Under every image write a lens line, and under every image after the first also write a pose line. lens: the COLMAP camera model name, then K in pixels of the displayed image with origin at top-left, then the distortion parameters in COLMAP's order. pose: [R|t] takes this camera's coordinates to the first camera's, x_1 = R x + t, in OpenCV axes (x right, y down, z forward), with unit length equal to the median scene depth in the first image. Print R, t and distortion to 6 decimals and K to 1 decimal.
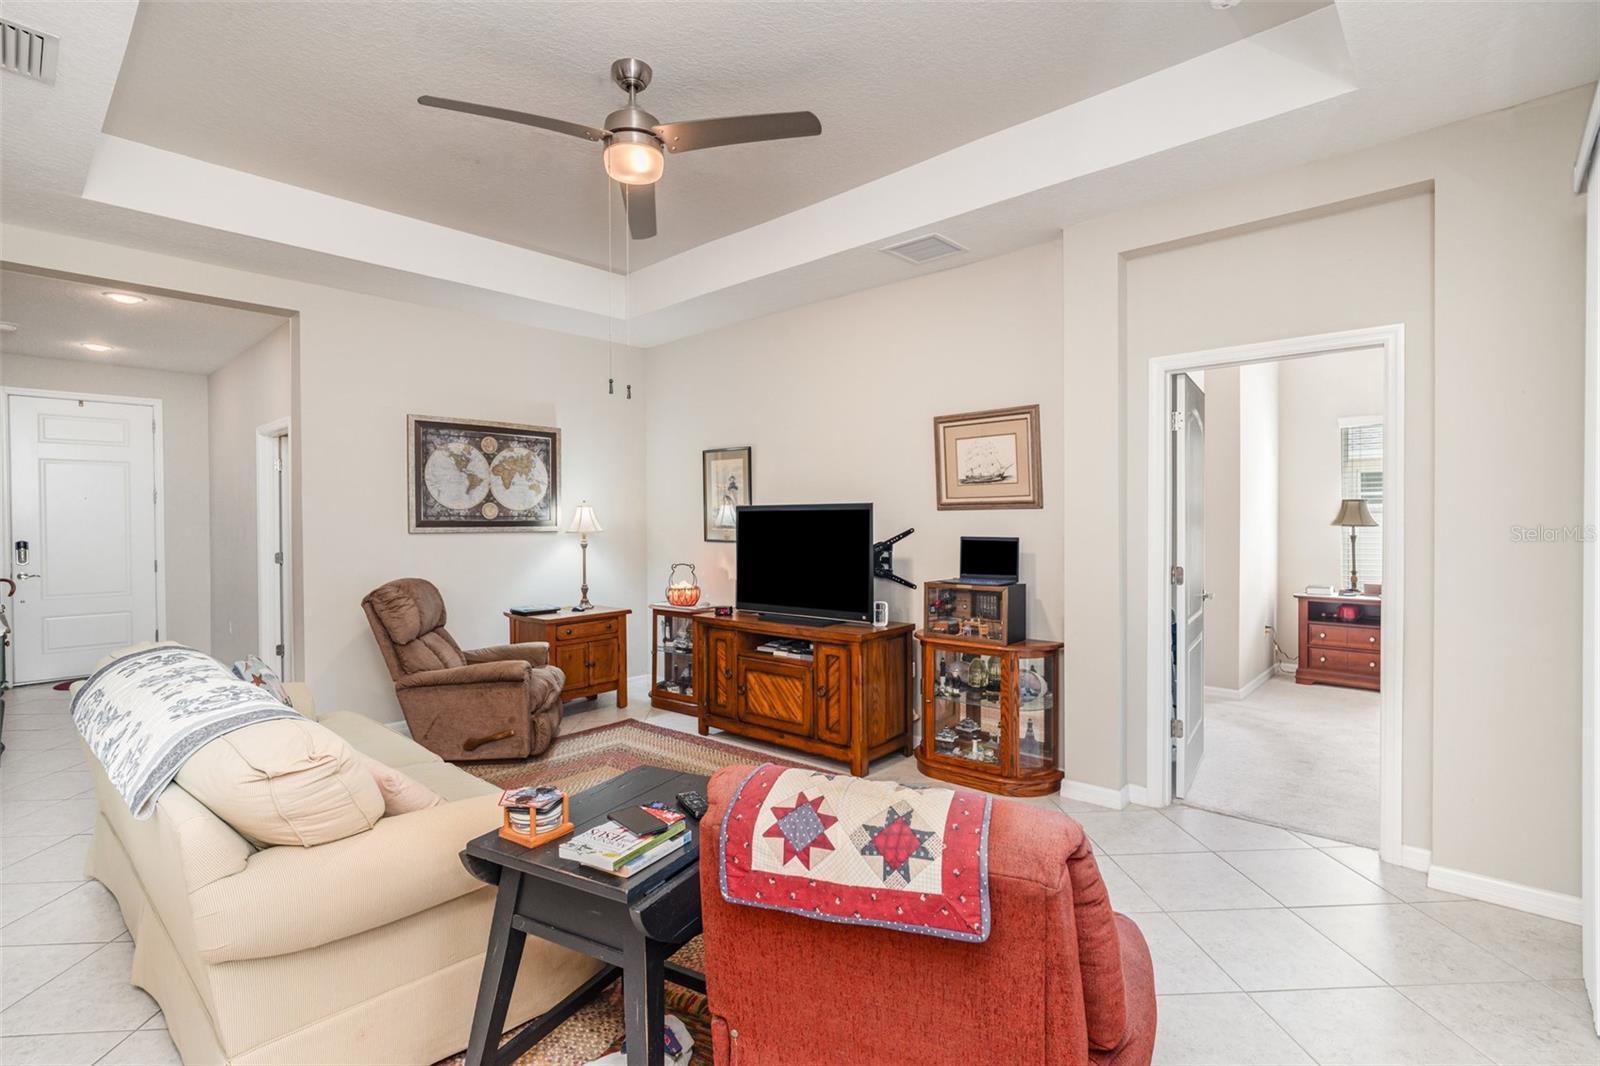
lens RADIAL K [[755.0, 0, 797.7], [0, 755.0, 529.0], [0, 0, 1]] dist [-0.002493, -0.000242]
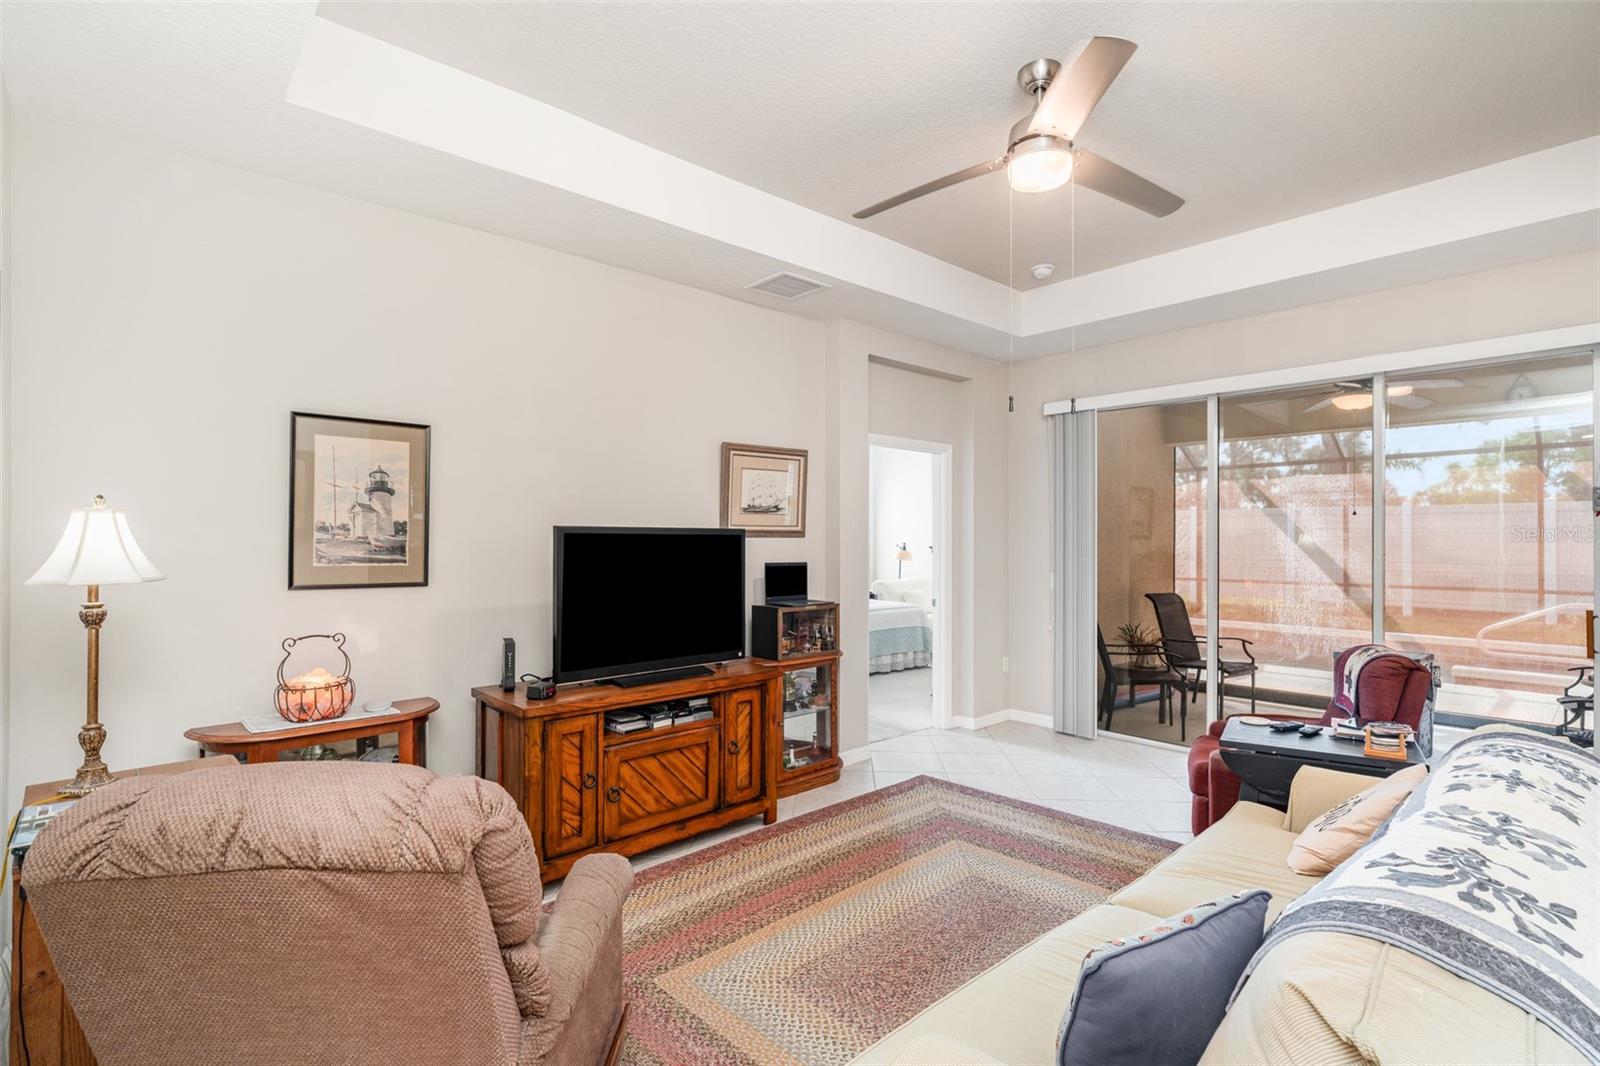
lens RADIAL K [[755.0, 0, 802.6], [0, 755.0, 538.6], [0, 0, 1]] dist [-0.002493, -0.000242]
pose [[0.107466, 0.007012, 0.994184, -0.671151], [0.007963, 0.999937, -0.007914, -0.012437], [-0.994177, 0.008767, 0.107403, 0.681308]]
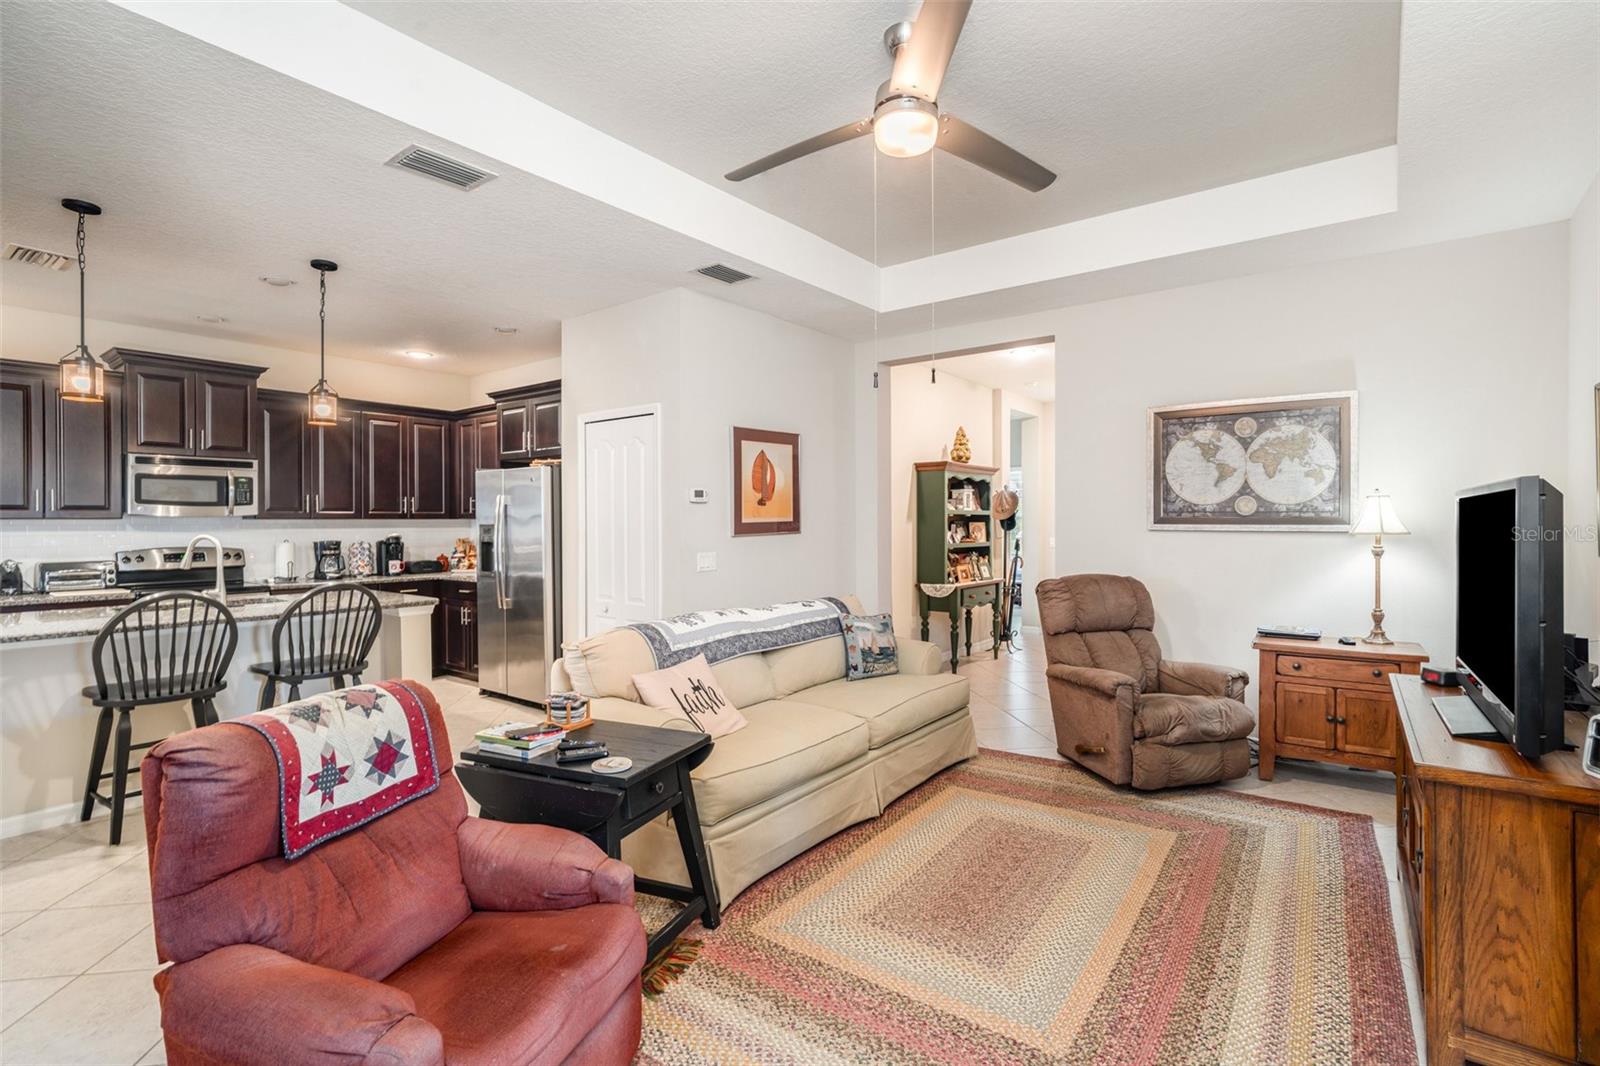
lens RADIAL K [[755.0, 0, 792.5], [0, 755.0, 521.1], [0, 0, 1]] dist [-0.002493, -0.000242]
pose [[0.082725, 0.008965, -0.996532, 0.402642], [-0.009754, 0.999919, 0.008186, -0.008869], [0.996525, 0.009043, 0.082806, 0.444731]]
